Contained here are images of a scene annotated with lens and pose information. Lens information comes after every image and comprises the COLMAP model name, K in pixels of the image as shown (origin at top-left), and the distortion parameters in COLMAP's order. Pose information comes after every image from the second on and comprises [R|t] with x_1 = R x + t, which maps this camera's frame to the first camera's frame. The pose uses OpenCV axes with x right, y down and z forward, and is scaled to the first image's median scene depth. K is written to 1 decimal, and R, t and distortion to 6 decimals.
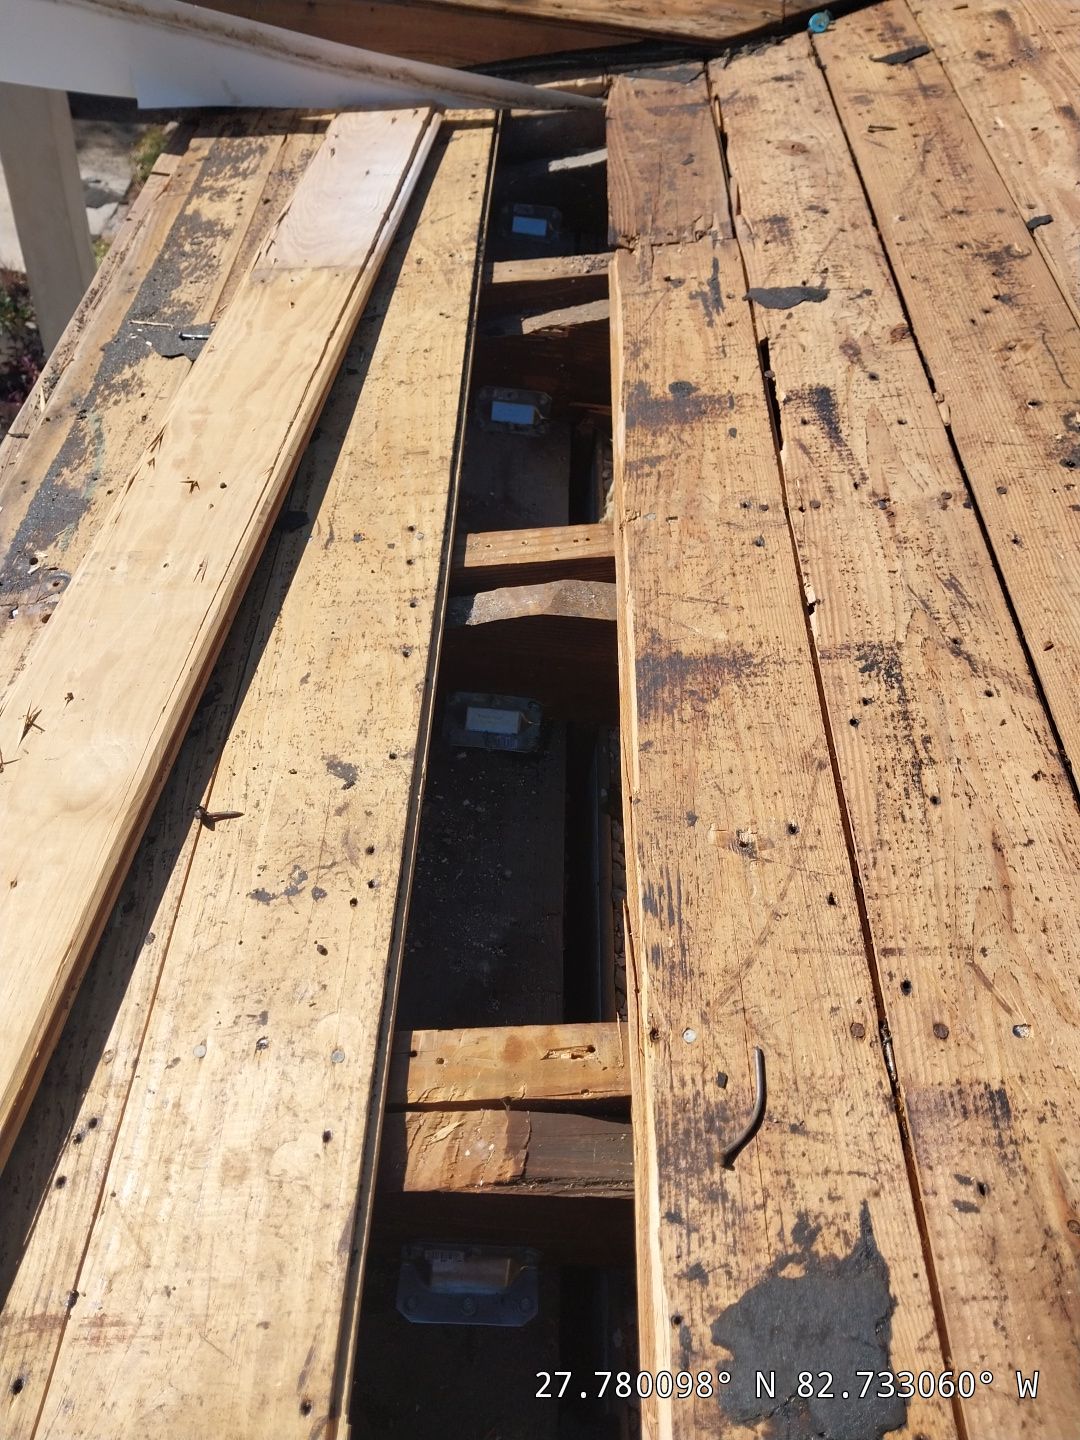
lens RADIAL K [[984.8, 0, 569.3], [0, 984.8, 721.3], [0, 0, 1]] dist [0.029595, -0.005372]
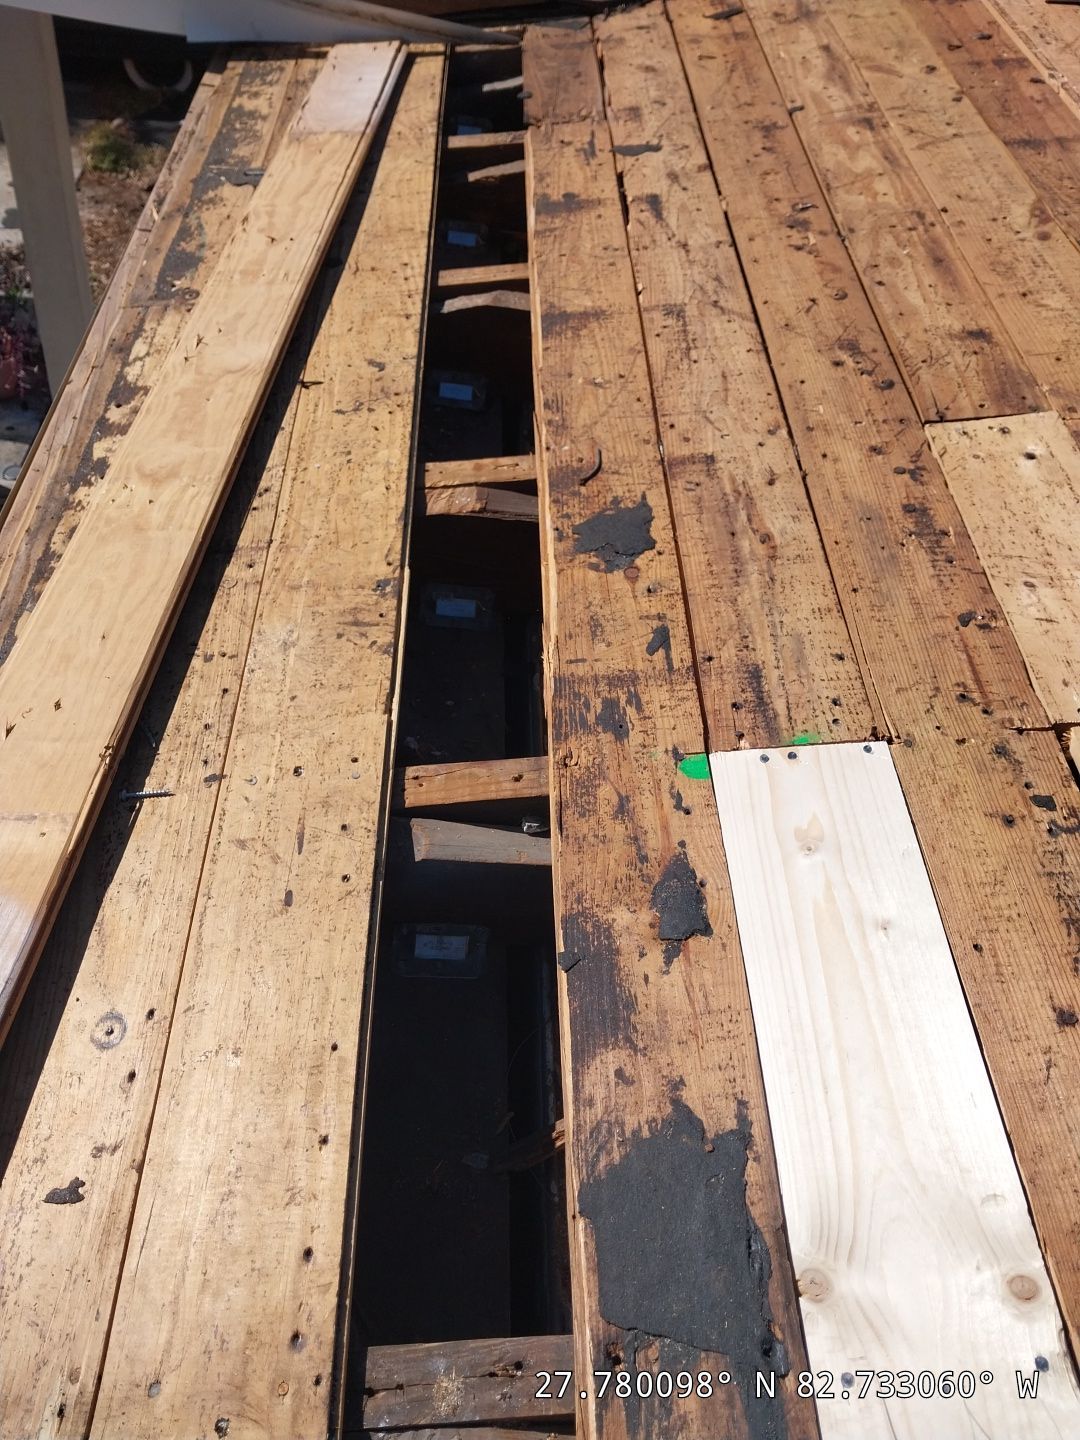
lens RADIAL K [[1055.7, 0, 552.1], [0, 1055.7, 719.4], [0, 0, 1]] dist [0.002782, 0.054523]
pose [[0.998716, -0.012841, 0.049007, -0.010524], [0.015139, 0.998789, -0.046803, 0.585068], [-0.048347, 0.047484, 0.997701, -0.673131]]
